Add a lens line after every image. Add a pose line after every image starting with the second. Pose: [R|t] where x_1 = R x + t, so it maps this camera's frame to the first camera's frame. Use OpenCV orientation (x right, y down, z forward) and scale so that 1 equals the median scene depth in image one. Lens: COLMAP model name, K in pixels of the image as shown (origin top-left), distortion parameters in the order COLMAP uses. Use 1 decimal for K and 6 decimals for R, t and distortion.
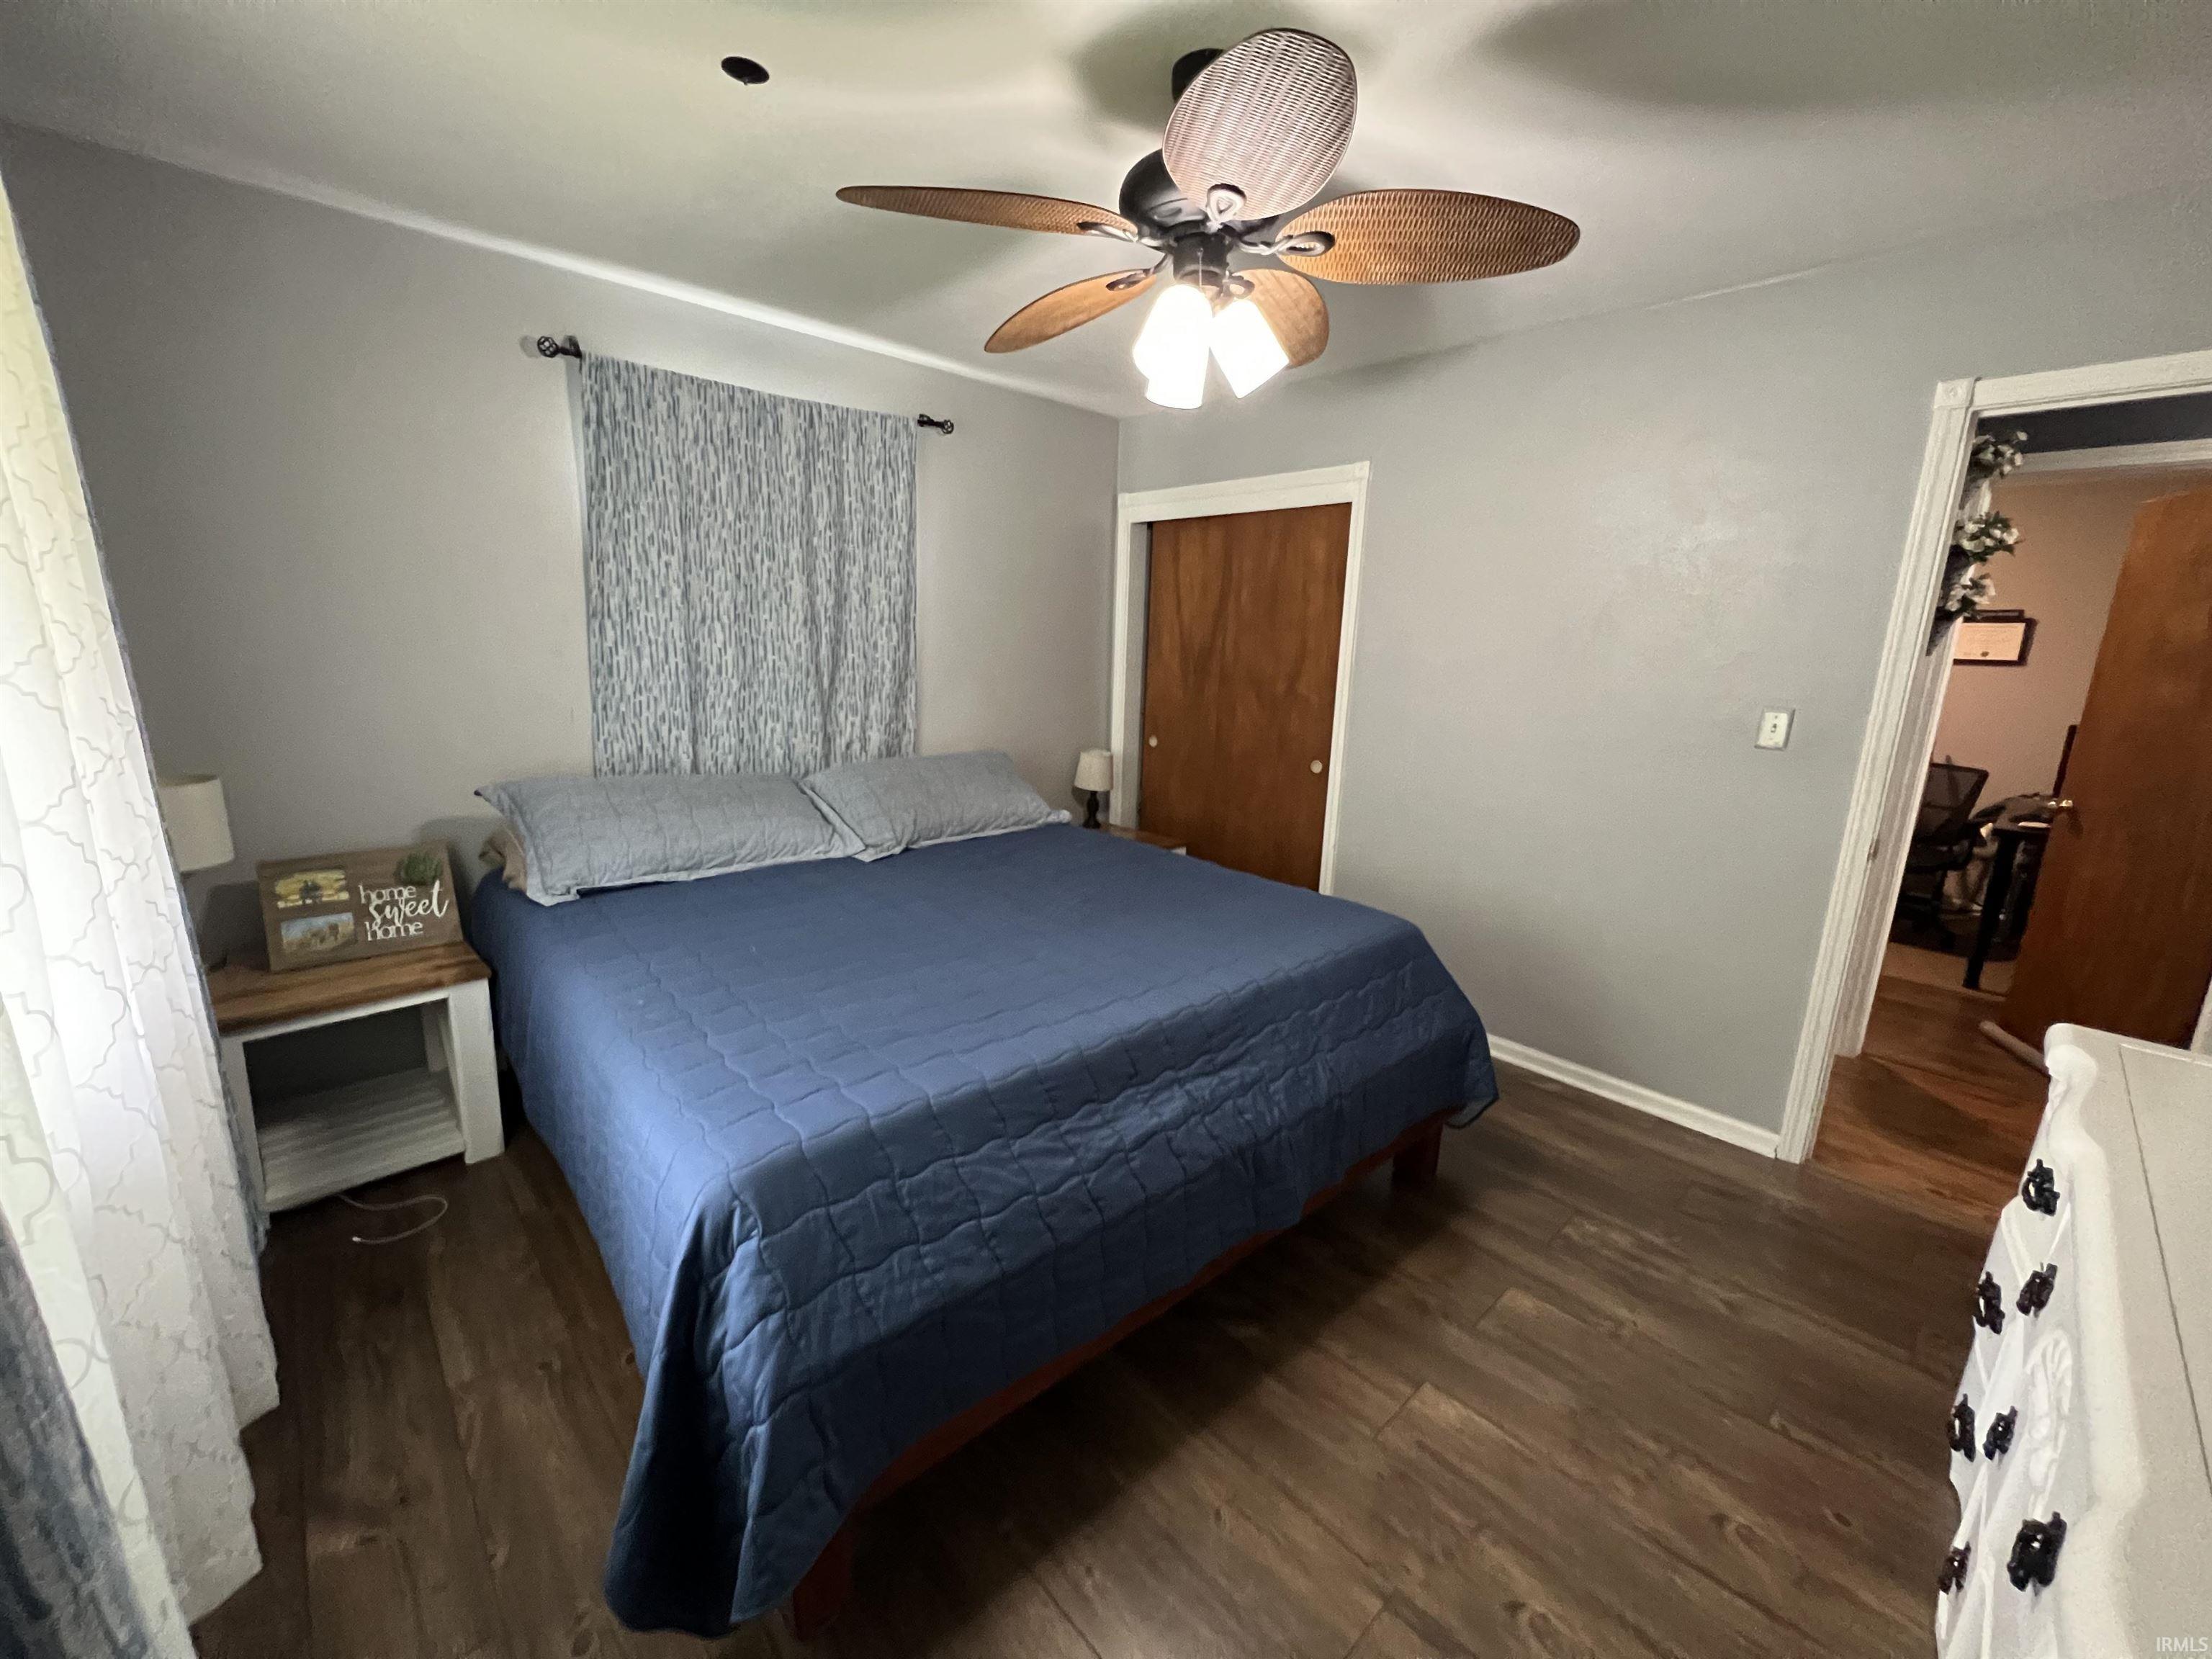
lens RADIAL K [[883.5, 0, 1107.5], [0, 883.5, 830.8], [0, 0, 1]] dist [-0.001776, 0.000053]
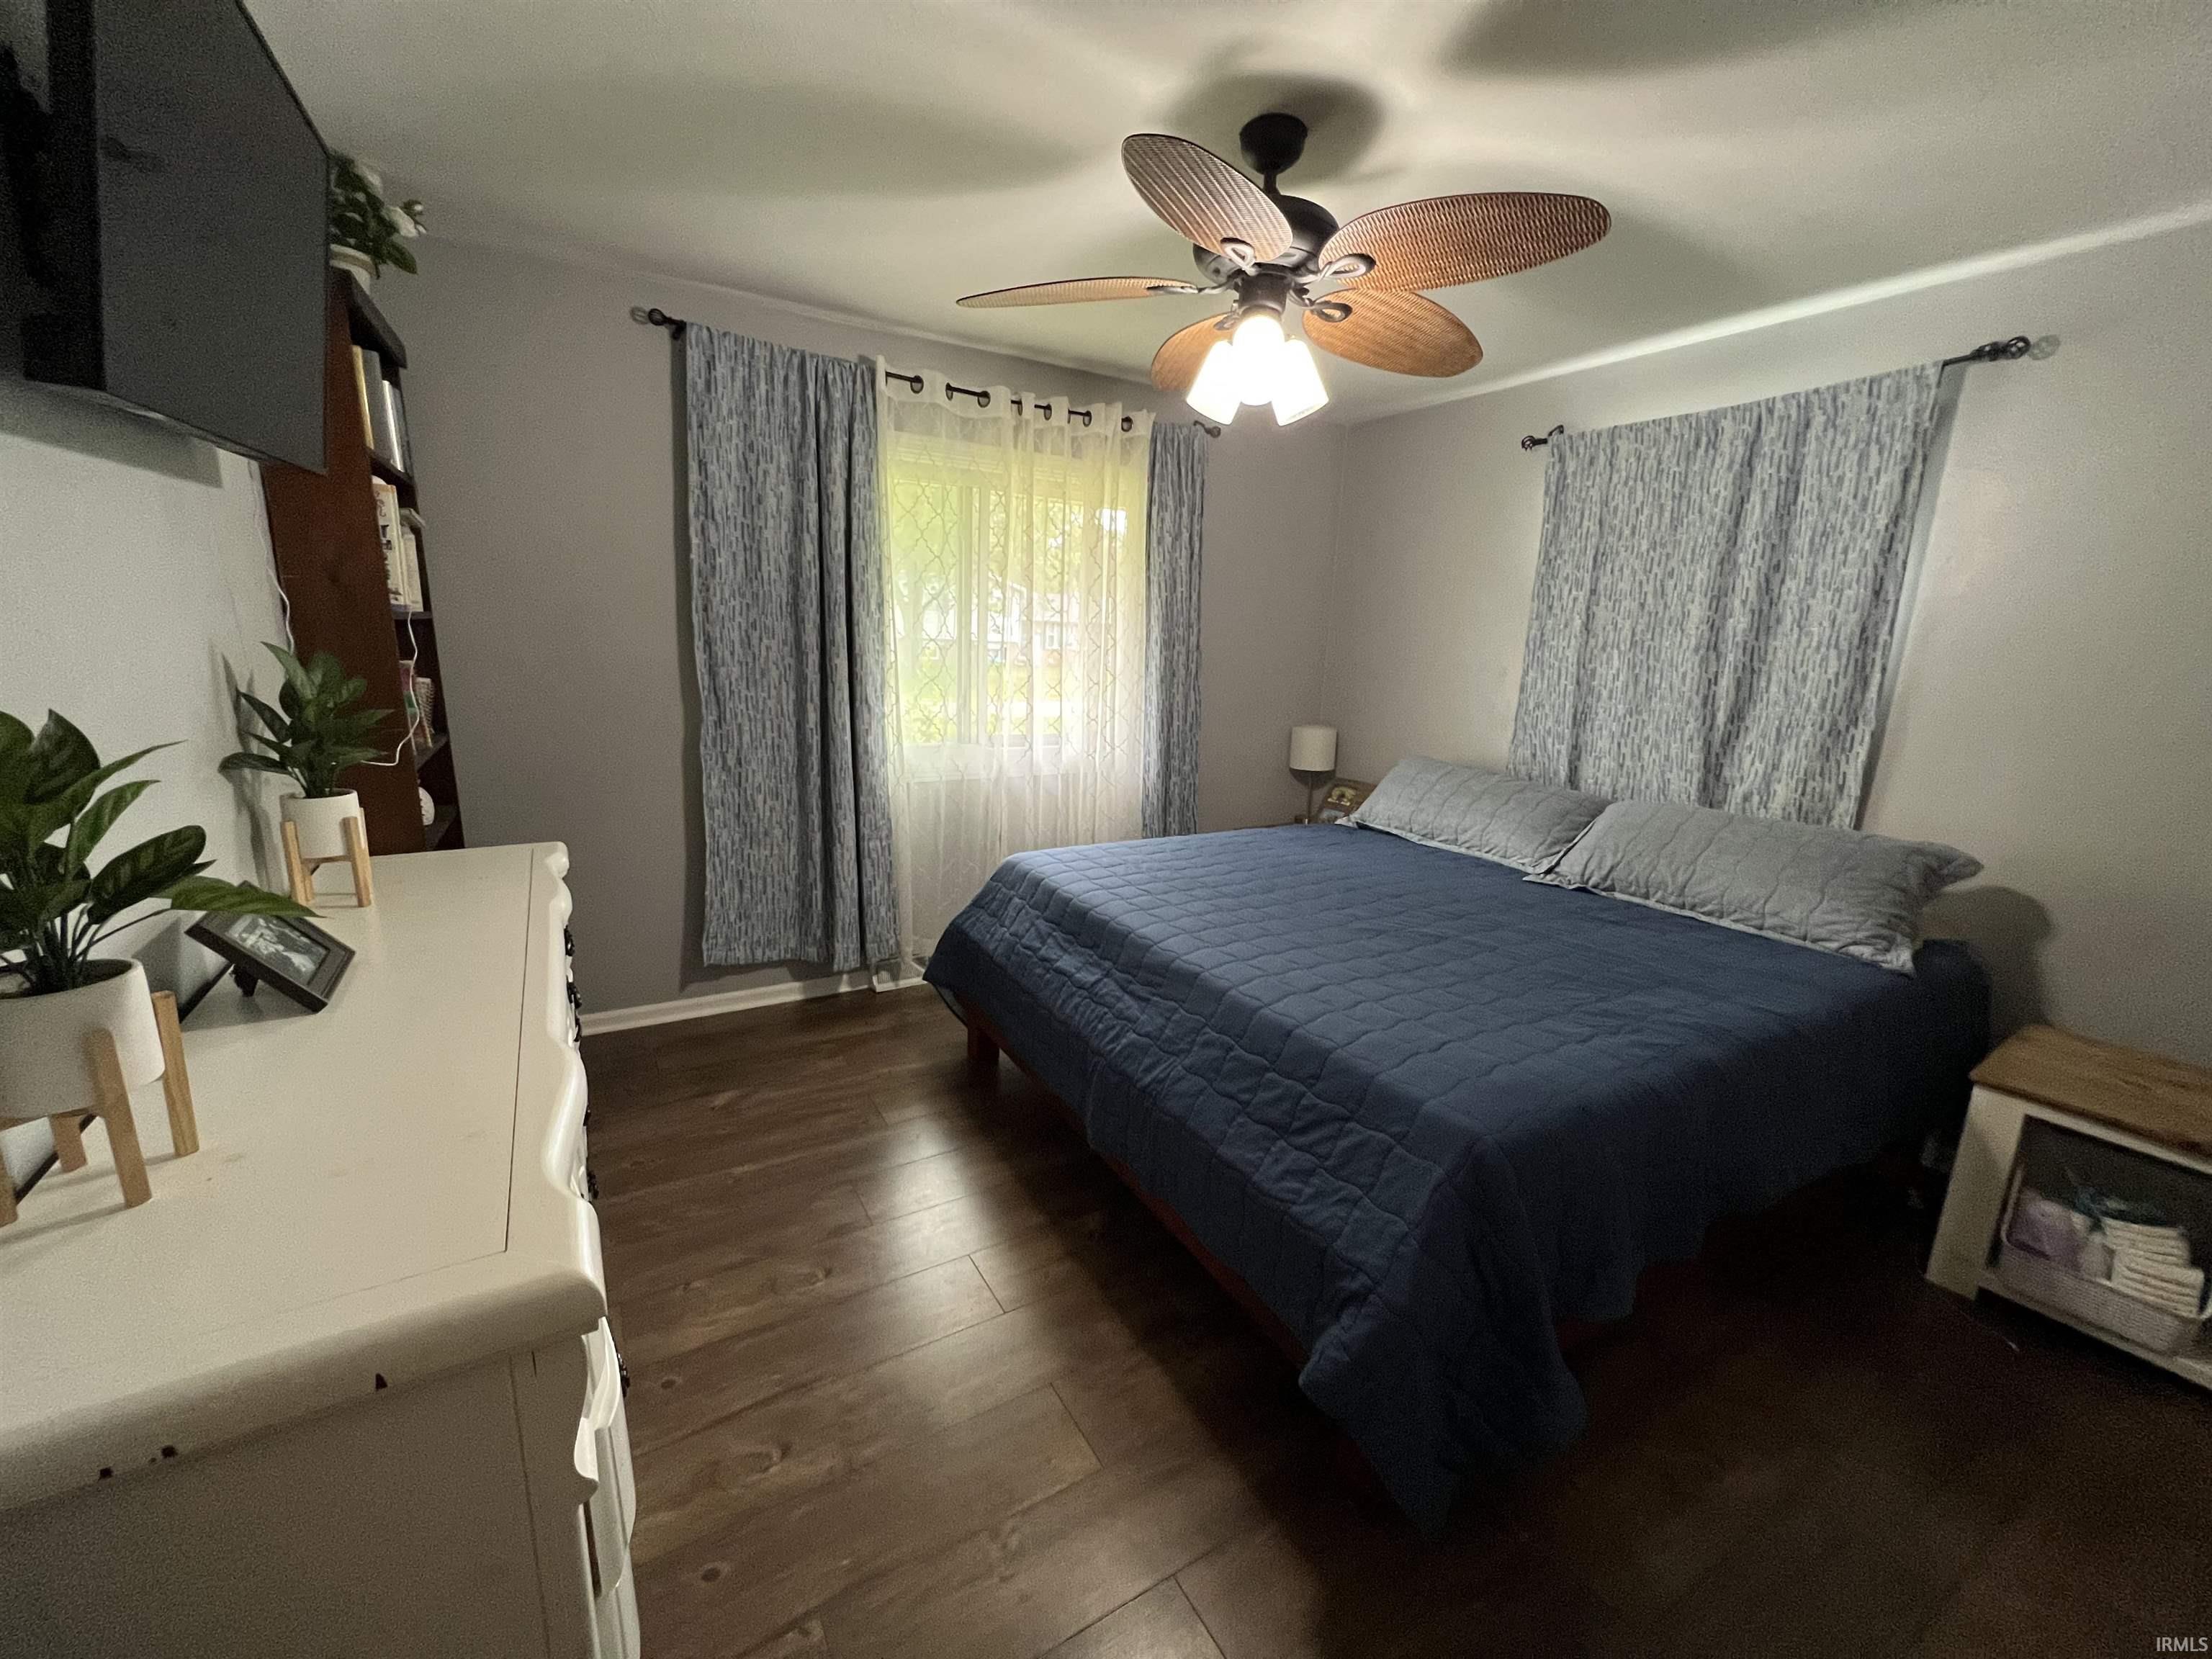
lens RADIAL K [[883.5, 0, 1106.0], [0, 883.5, 833.5], [0, 0, 1]] dist [-0.001776, 0.000053]
pose [[-0.208604, 0.172818, -0.962610, 0.725295], [-0.252109, 0.941497, 0.223661, -0.110224], [0.944947, 0.289340, -0.152831, 0.639337]]
